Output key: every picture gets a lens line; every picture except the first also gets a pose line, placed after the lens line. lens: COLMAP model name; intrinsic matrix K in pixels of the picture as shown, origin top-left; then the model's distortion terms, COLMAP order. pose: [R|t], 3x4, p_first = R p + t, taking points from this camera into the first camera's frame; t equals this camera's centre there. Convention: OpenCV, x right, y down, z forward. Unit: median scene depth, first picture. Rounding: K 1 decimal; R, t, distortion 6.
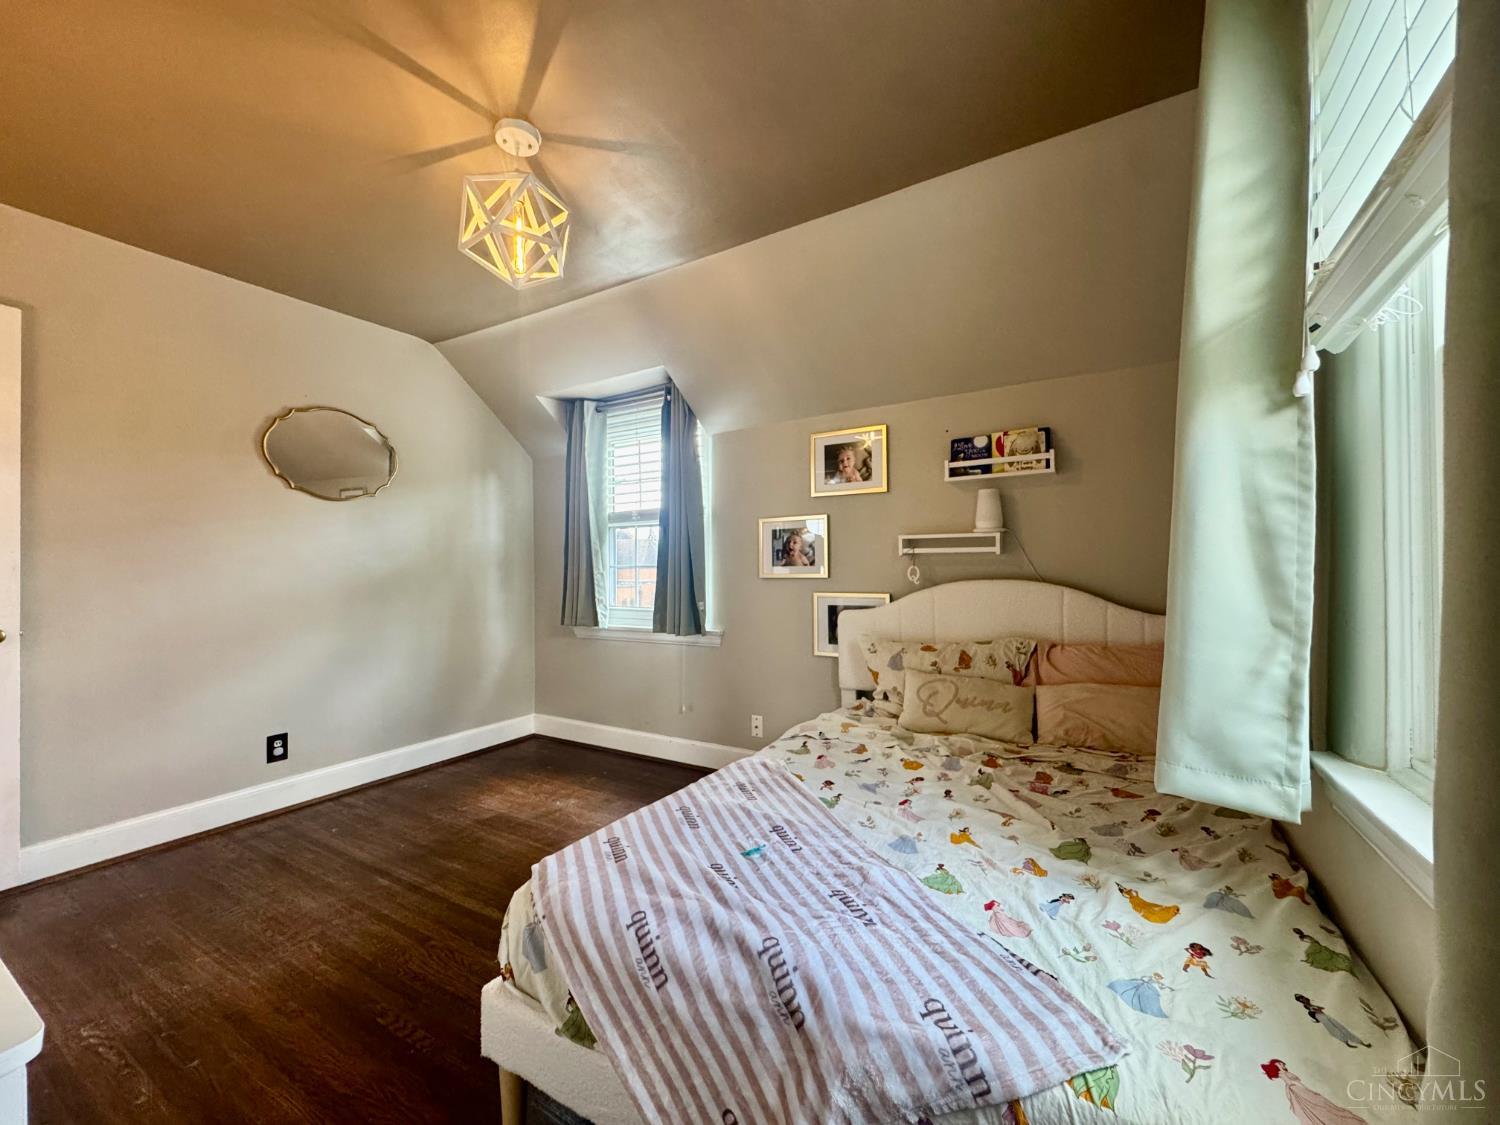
lens RADIAL K [[597.4, 0, 748.7], [0, 597.4, 564.3], [0, 0, 1]] dist [-0.005384, 0.000461]
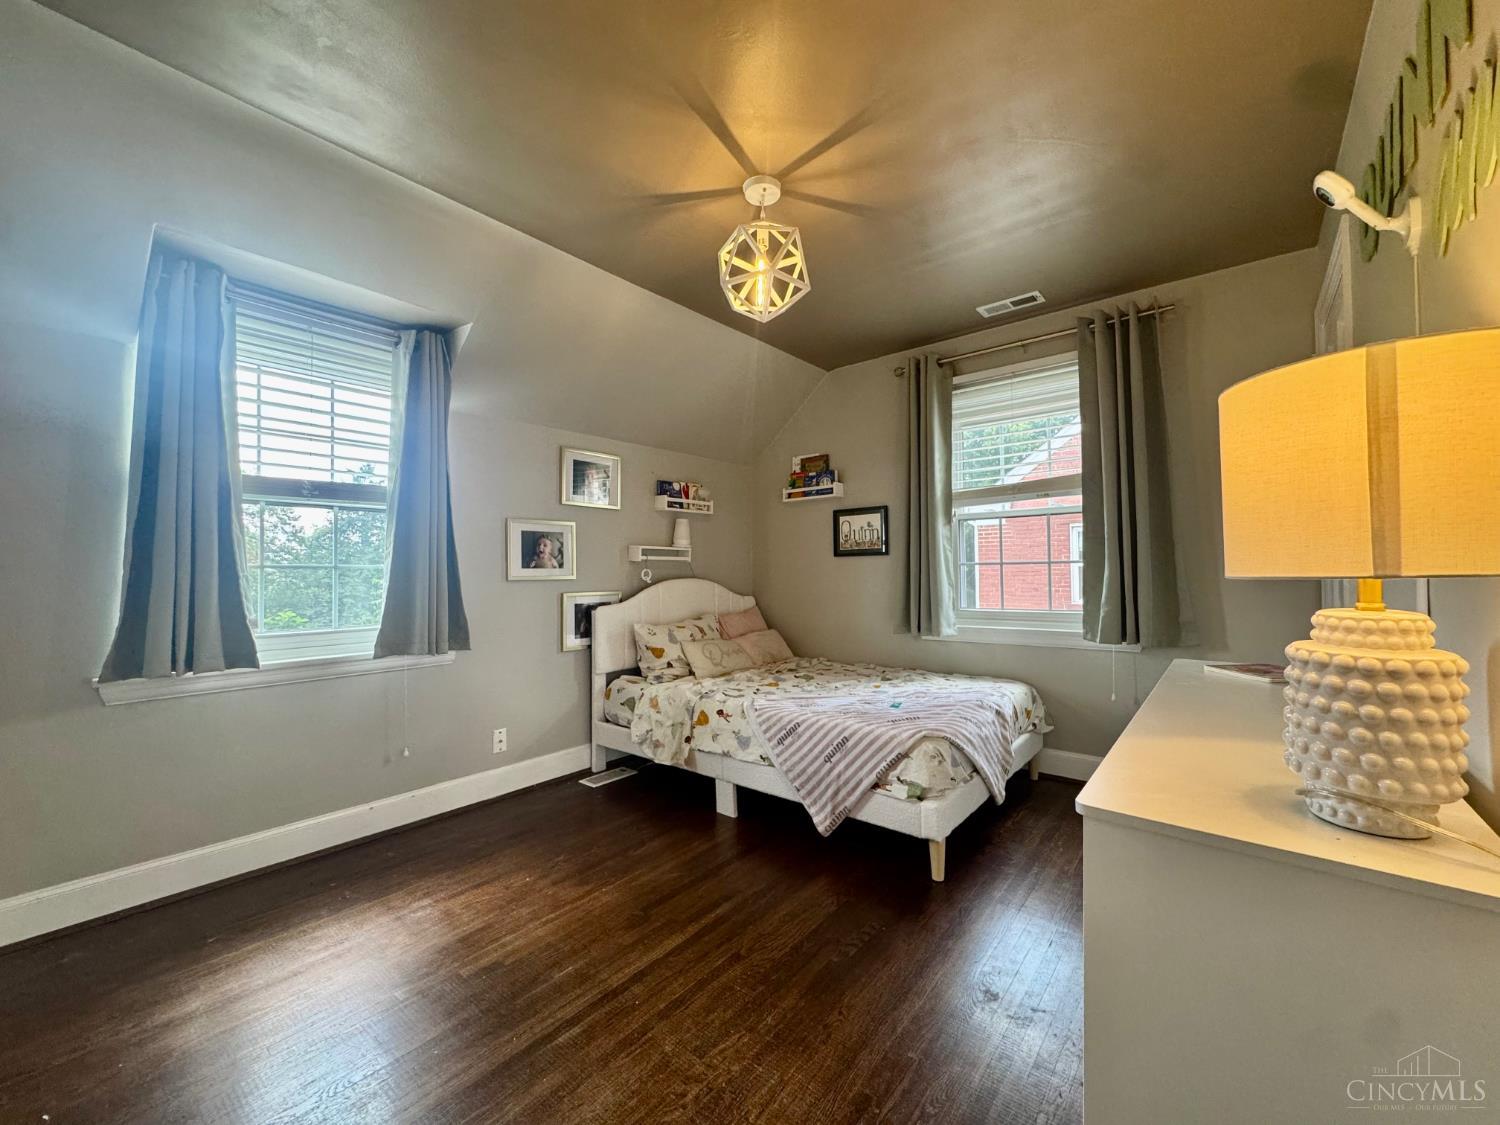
lens RADIAL K [[597.4, 0, 748.7], [0, 597.4, 564.3], [0, 0, 1]] dist [-0.005384, 0.000461]
pose [[0.151589, 0.019544, 0.988250, -0.918871], [0.000357, 0.999803, -0.019827, 0.017127], [-0.988444, 0.003358, 0.151552, 0.516284]]
